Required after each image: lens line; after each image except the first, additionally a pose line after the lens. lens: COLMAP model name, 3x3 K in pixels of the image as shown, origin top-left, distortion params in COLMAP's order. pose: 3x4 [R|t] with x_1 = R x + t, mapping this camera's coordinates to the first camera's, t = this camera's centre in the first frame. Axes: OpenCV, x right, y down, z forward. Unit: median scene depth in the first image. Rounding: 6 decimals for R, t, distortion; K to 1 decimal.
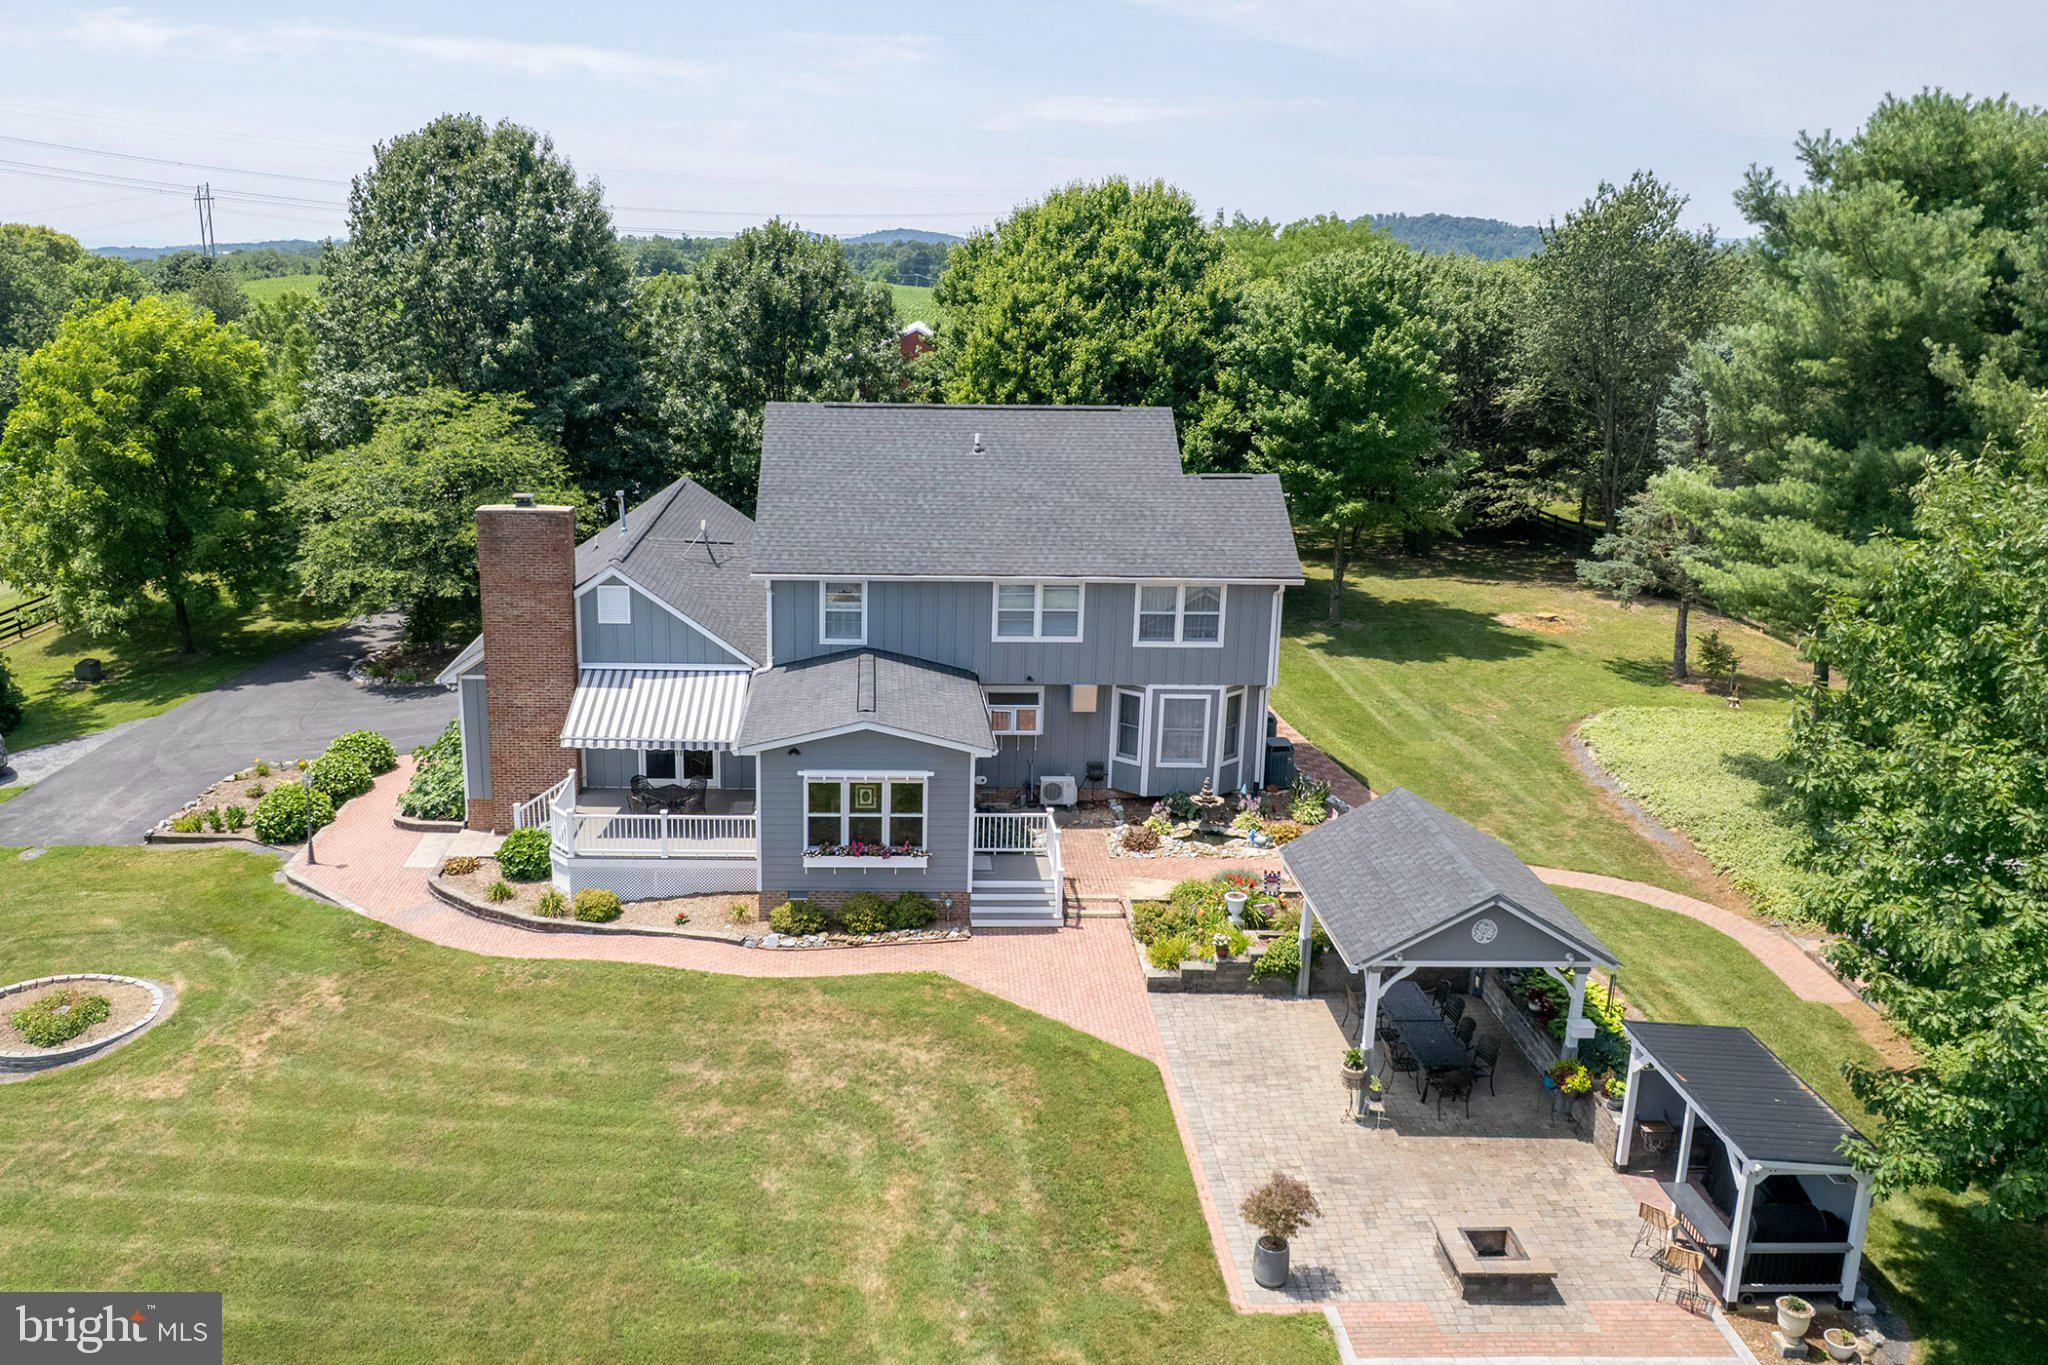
lens RADIAL K [[1622.7, 0, 898.8], [0, 1622.7, 644.4], [0, 0, 1]] dist [-0.053971, -0.000170]
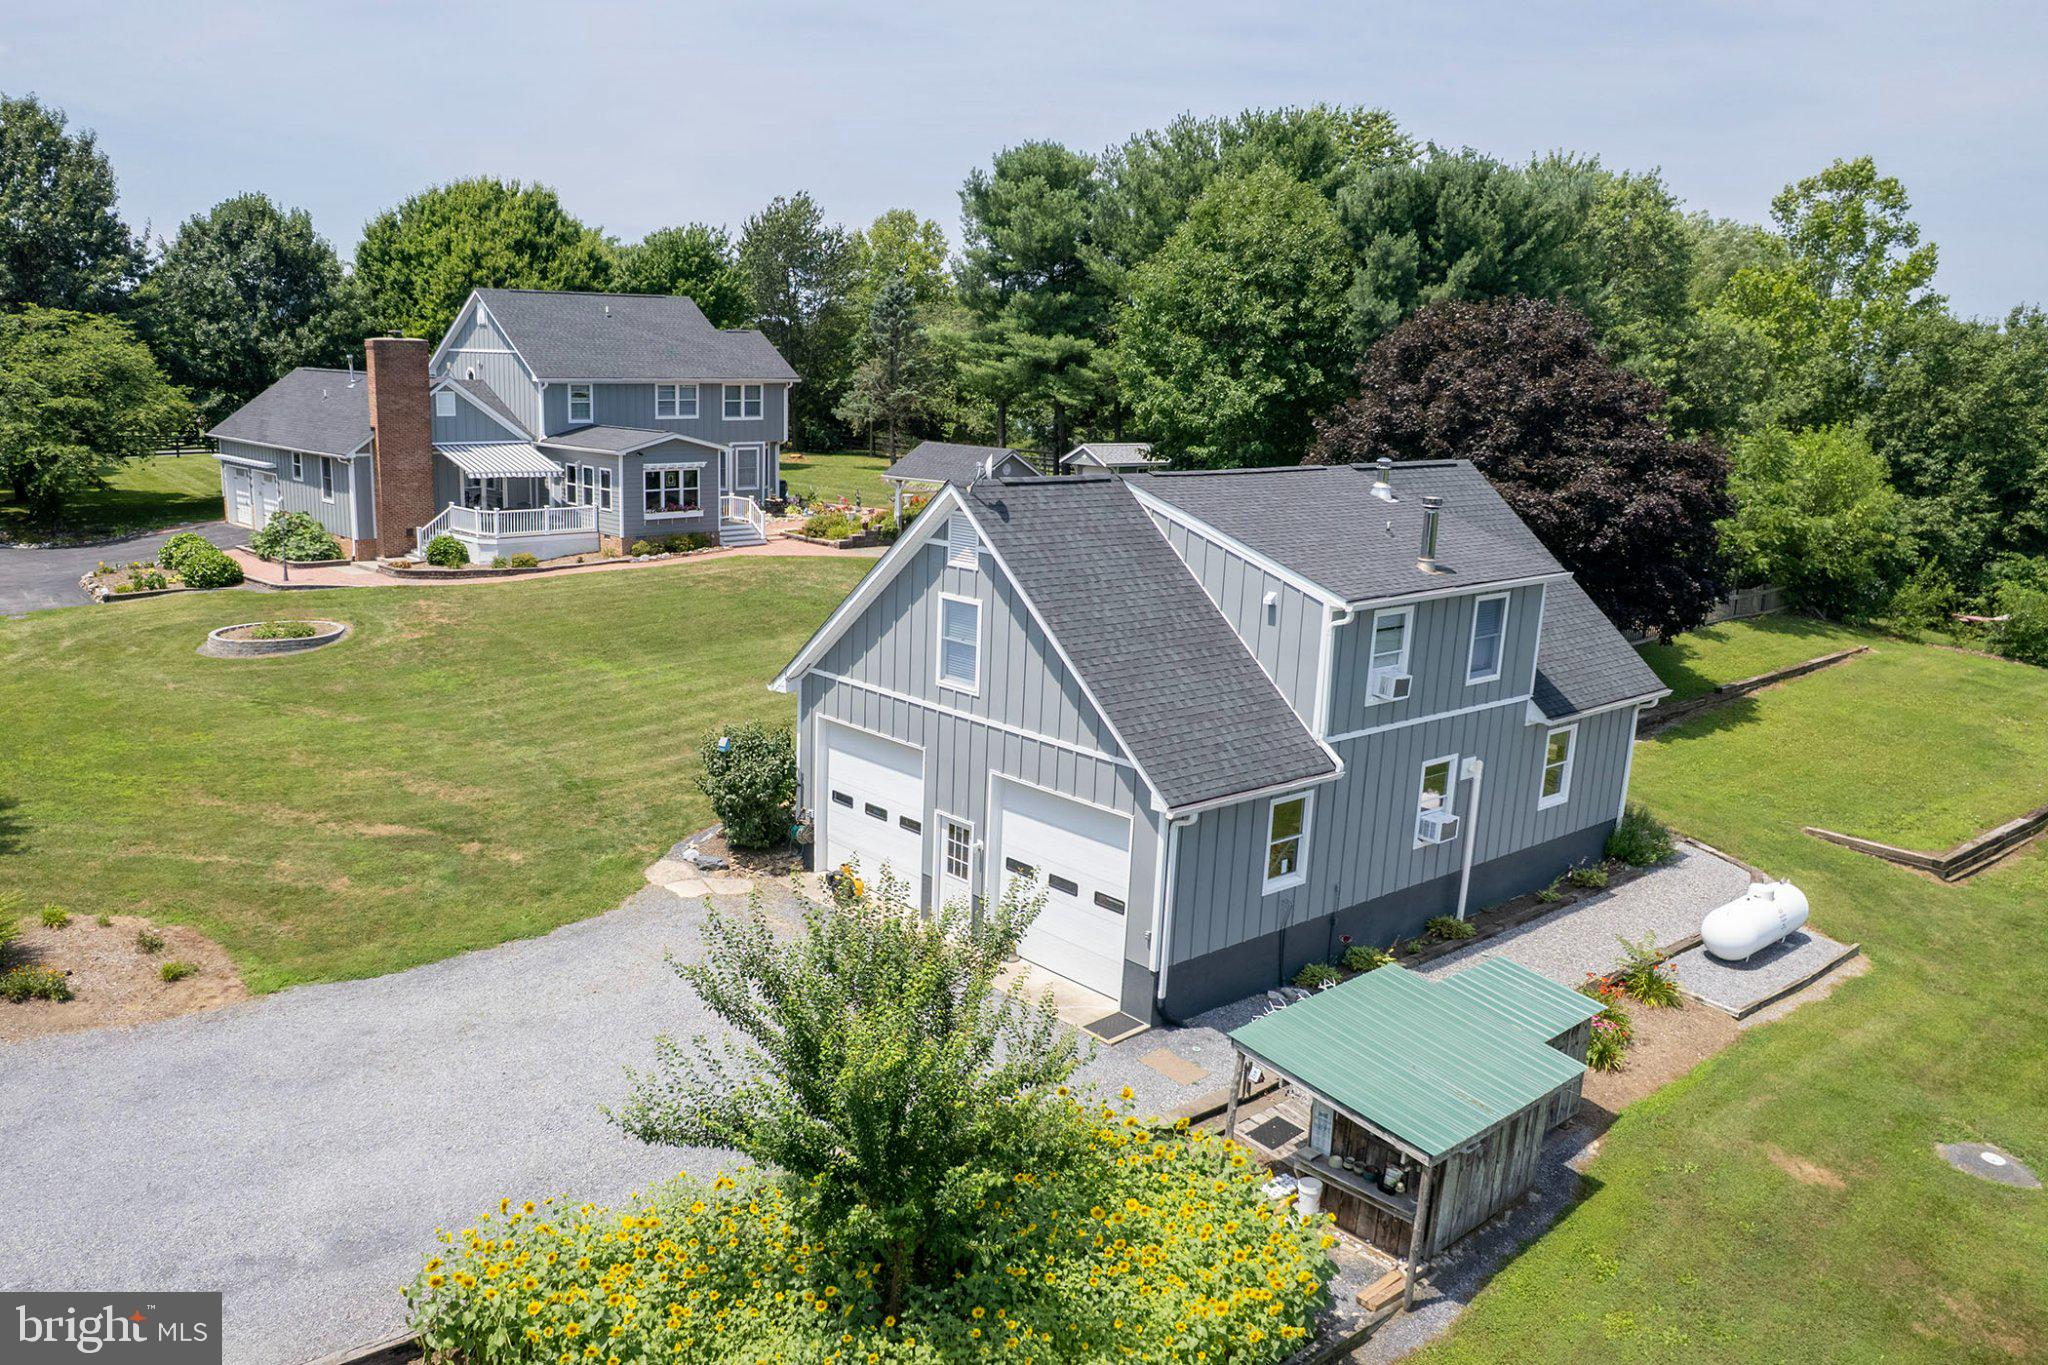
lens RADIAL K [[1582.0, 0, 911.5], [0, 1582.0, 734.8], [0, 0, 1]] dist [-0.048734, 0.003638]
pose [[0.761600, -0.150618, 0.630301, -0.858237], [0.139423, 0.987922, 0.067609, 0.258612], [-0.632871, 0.036387, 0.773401, -0.480467]]
